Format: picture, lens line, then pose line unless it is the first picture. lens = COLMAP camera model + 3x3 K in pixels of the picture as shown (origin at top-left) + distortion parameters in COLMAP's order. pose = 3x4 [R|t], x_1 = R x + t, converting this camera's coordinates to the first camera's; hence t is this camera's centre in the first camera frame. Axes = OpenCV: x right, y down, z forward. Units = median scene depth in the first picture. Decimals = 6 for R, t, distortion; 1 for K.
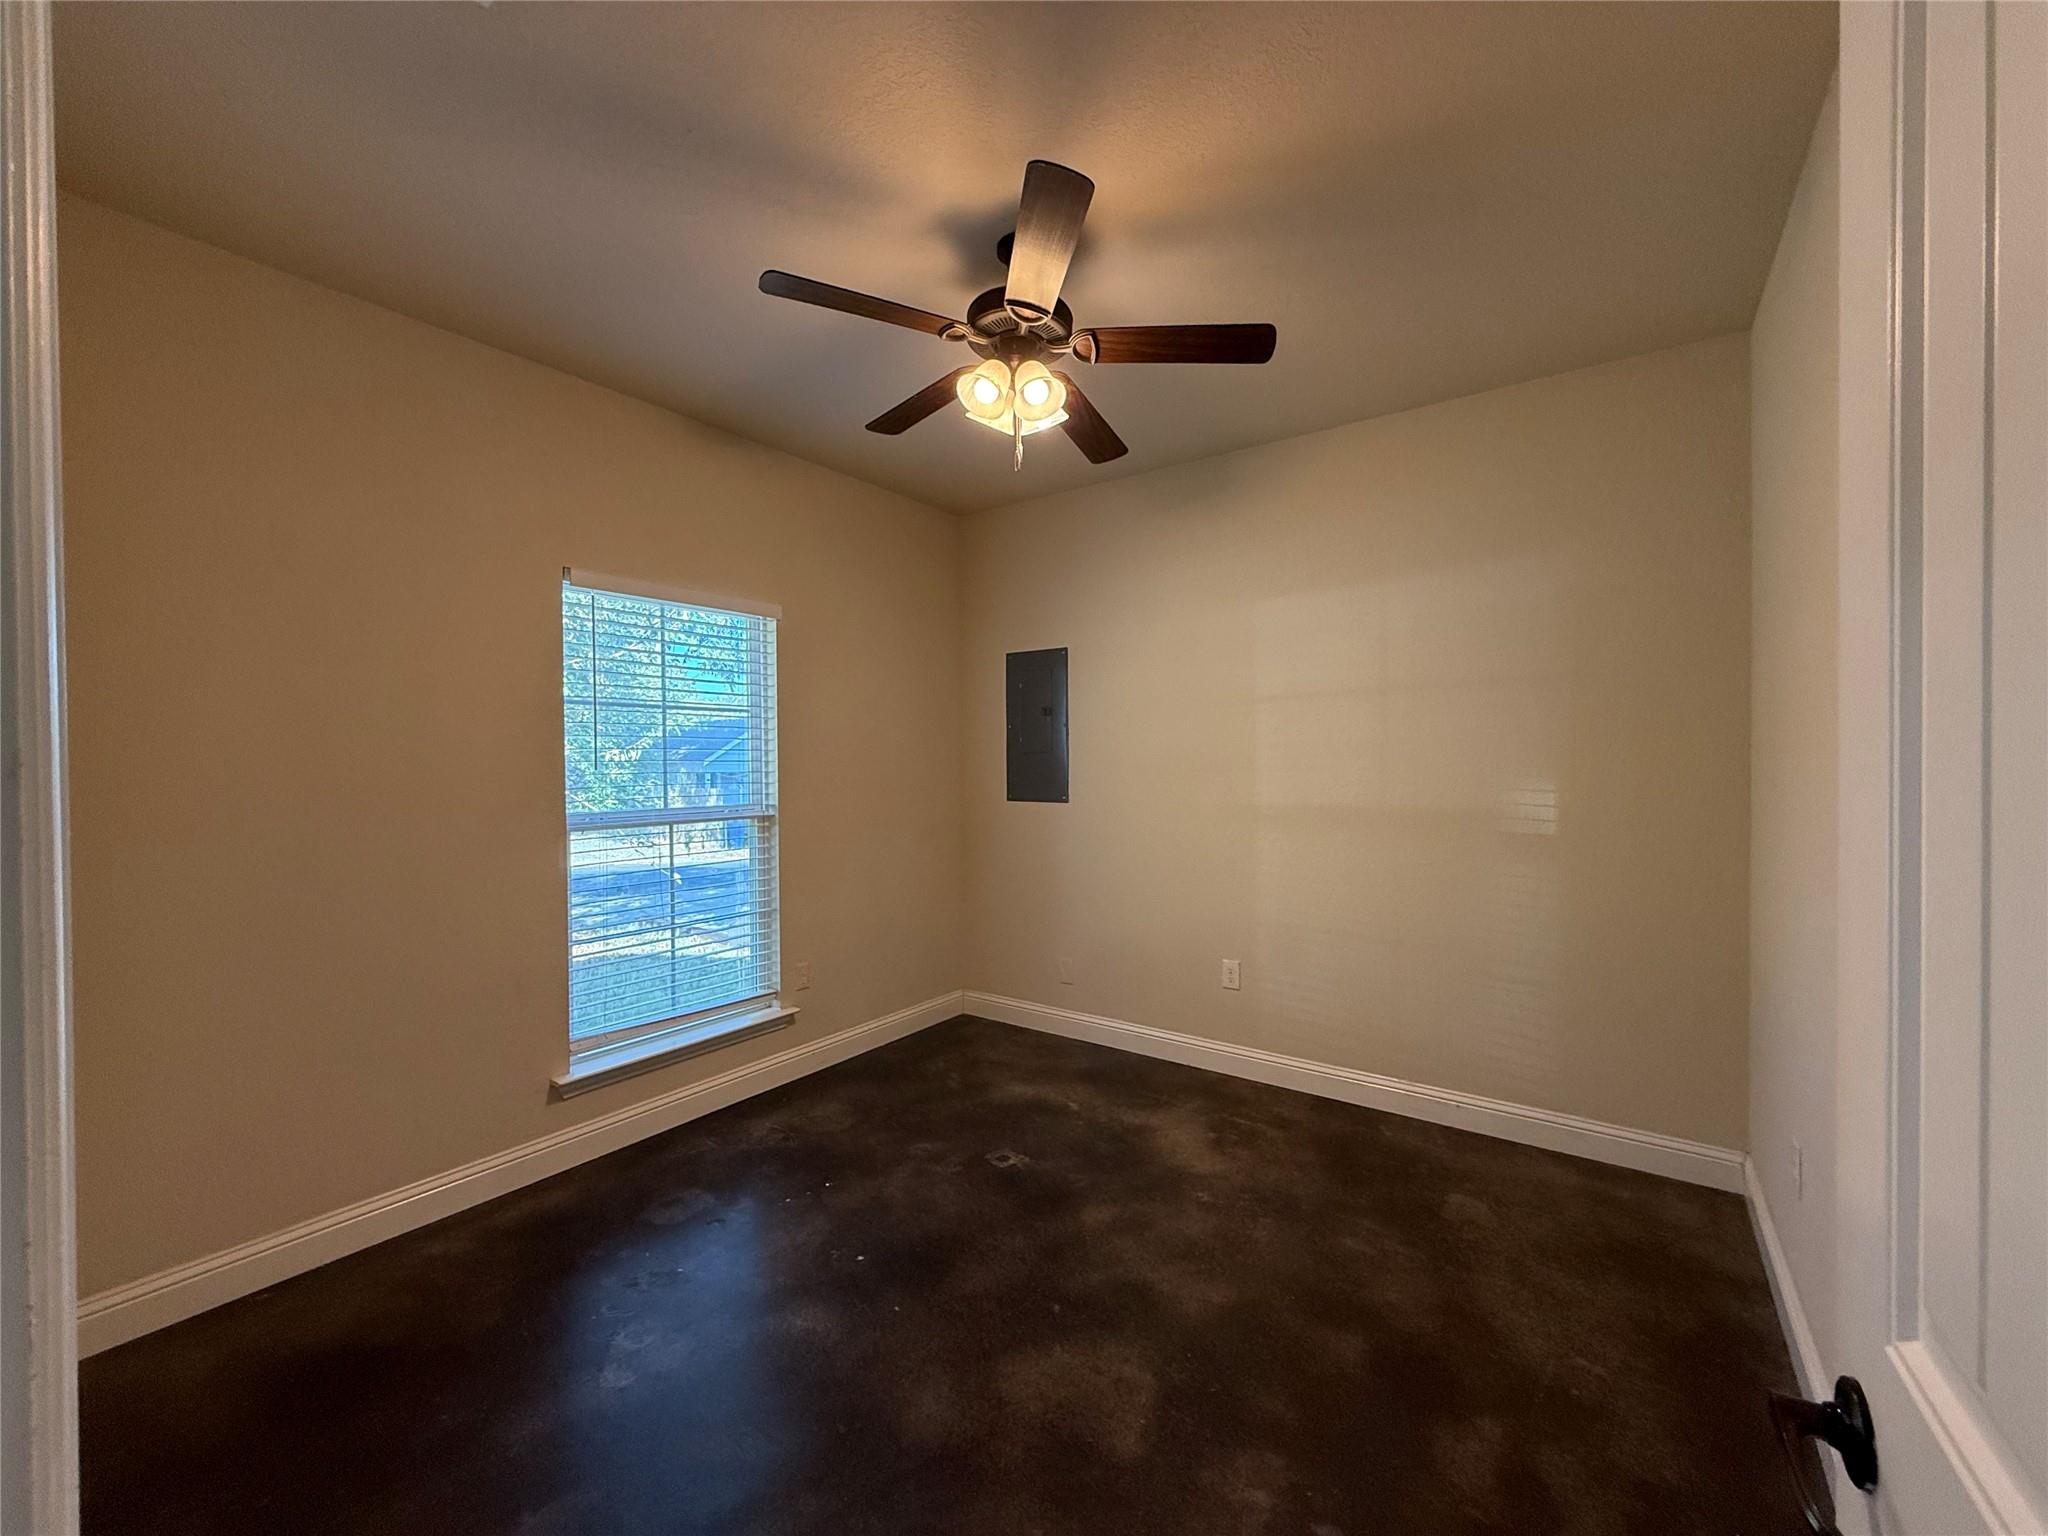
lens RADIAL K [[818.4, 0, 1024.4], [0, 818.4, 773.7], [0, 0, 1]] dist [-0.000317, -0.000327]
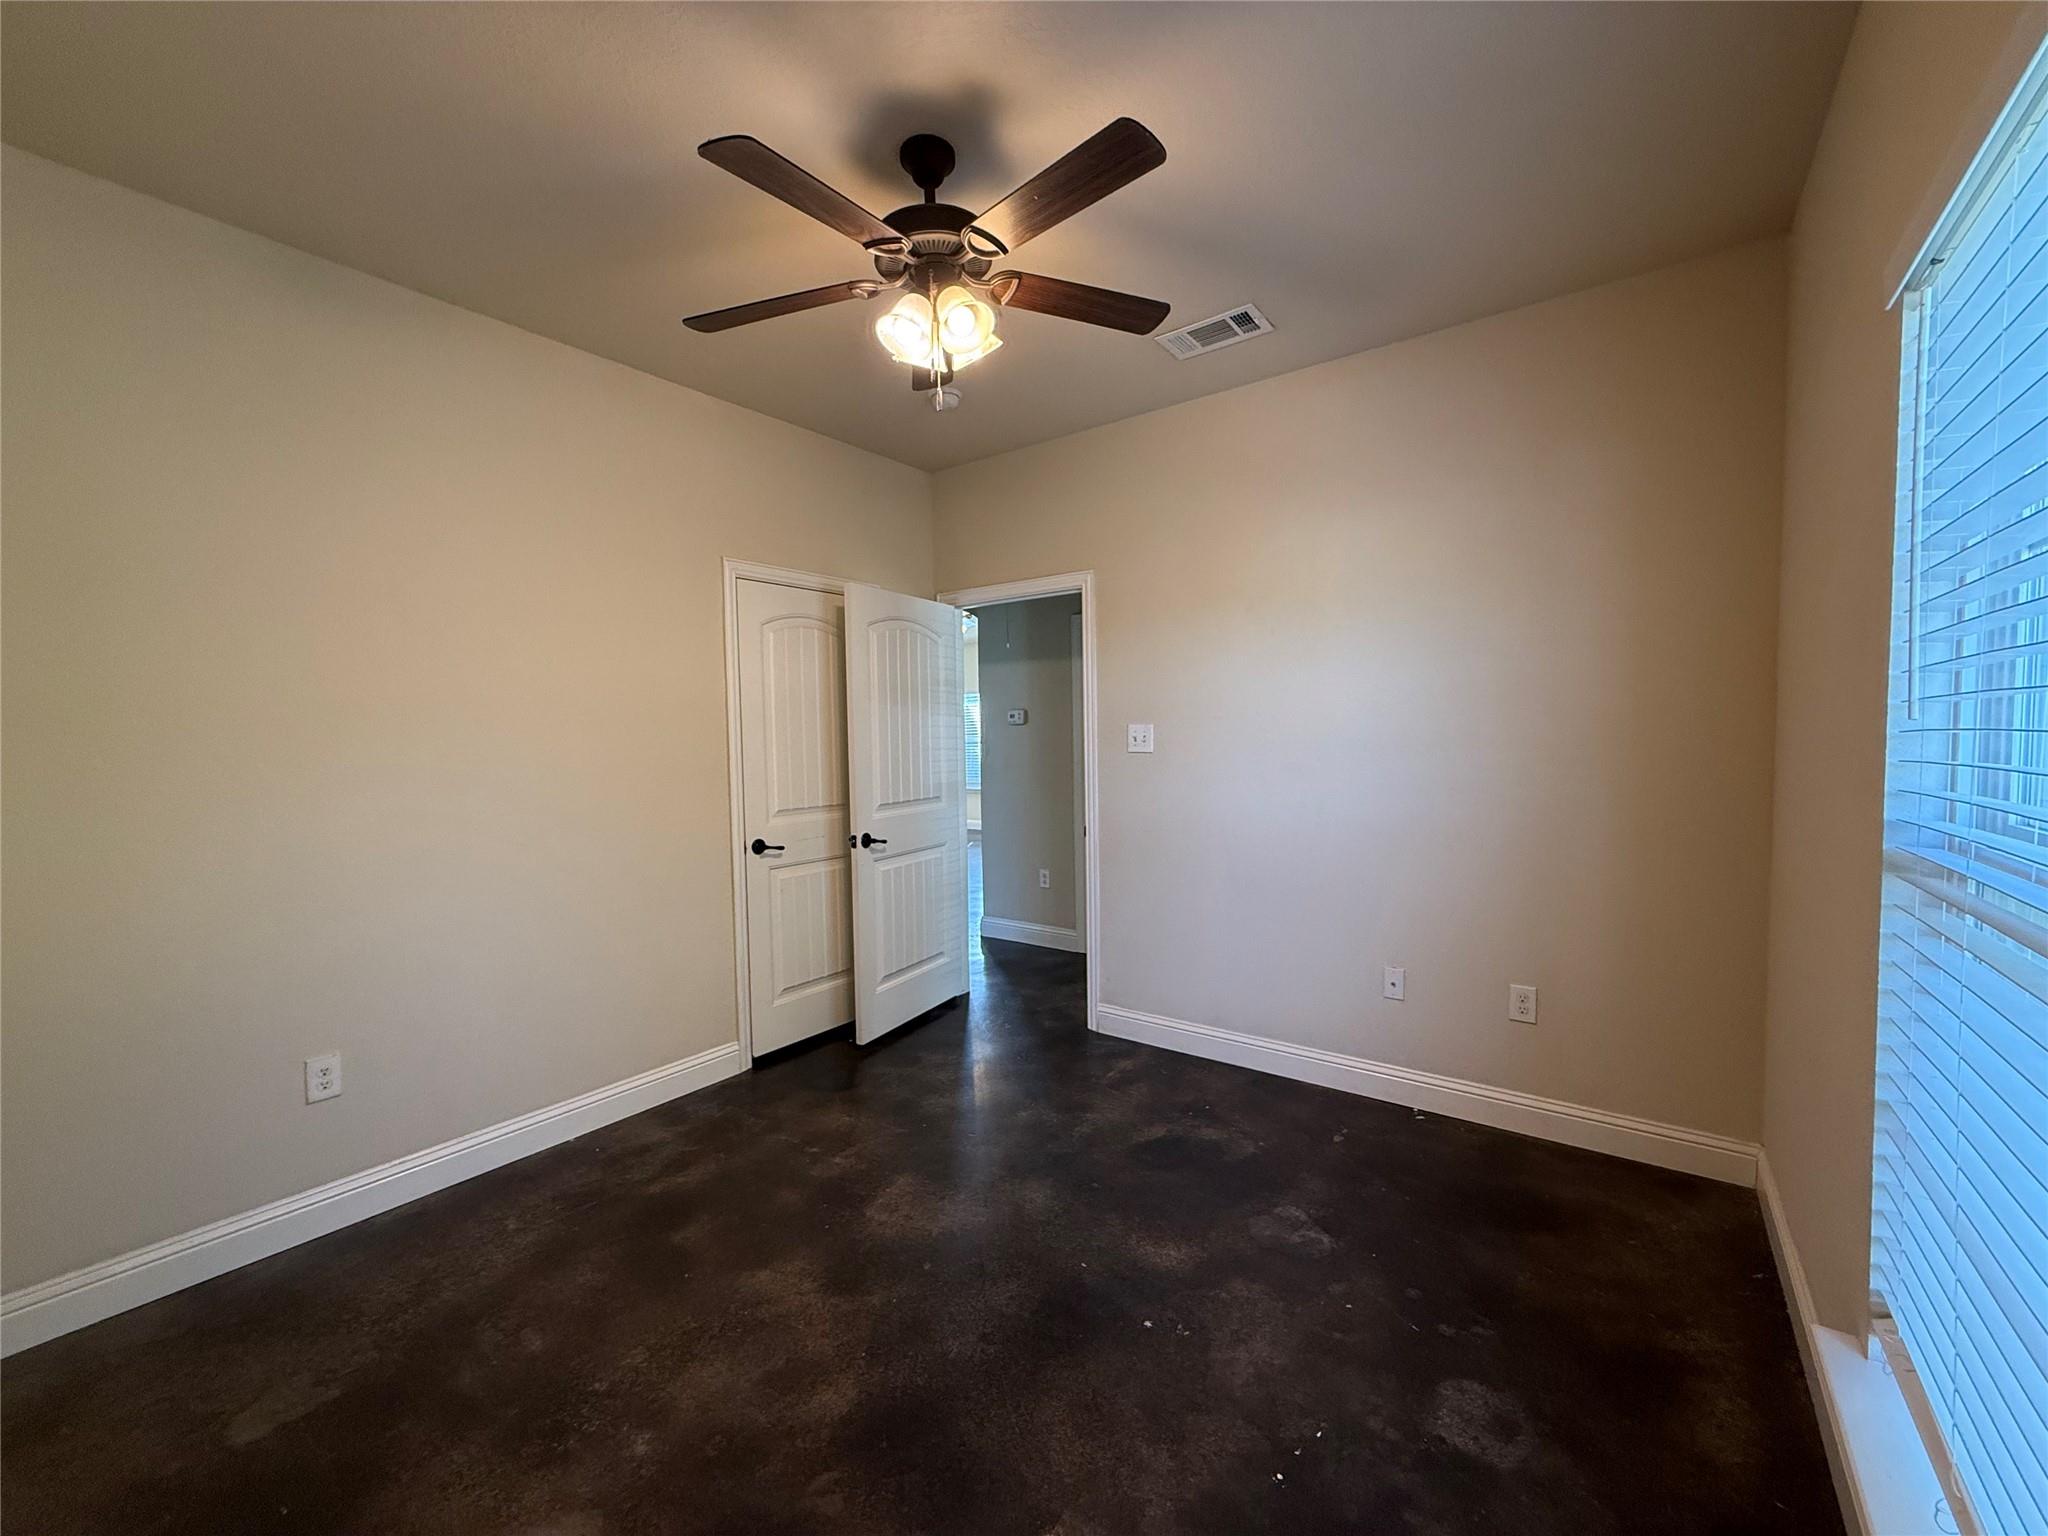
lens RADIAL K [[818.4, 0, 1024.4], [0, 818.4, 773.7], [0, 0, 1]] dist [-0.000317, -0.000327]
pose [[-0.999576, 0.021936, 0.019127, -0.109834], [0.023060, 0.997892, 0.060661, -0.016297], [-0.017756, 0.061077, -0.997975, 1.900157]]
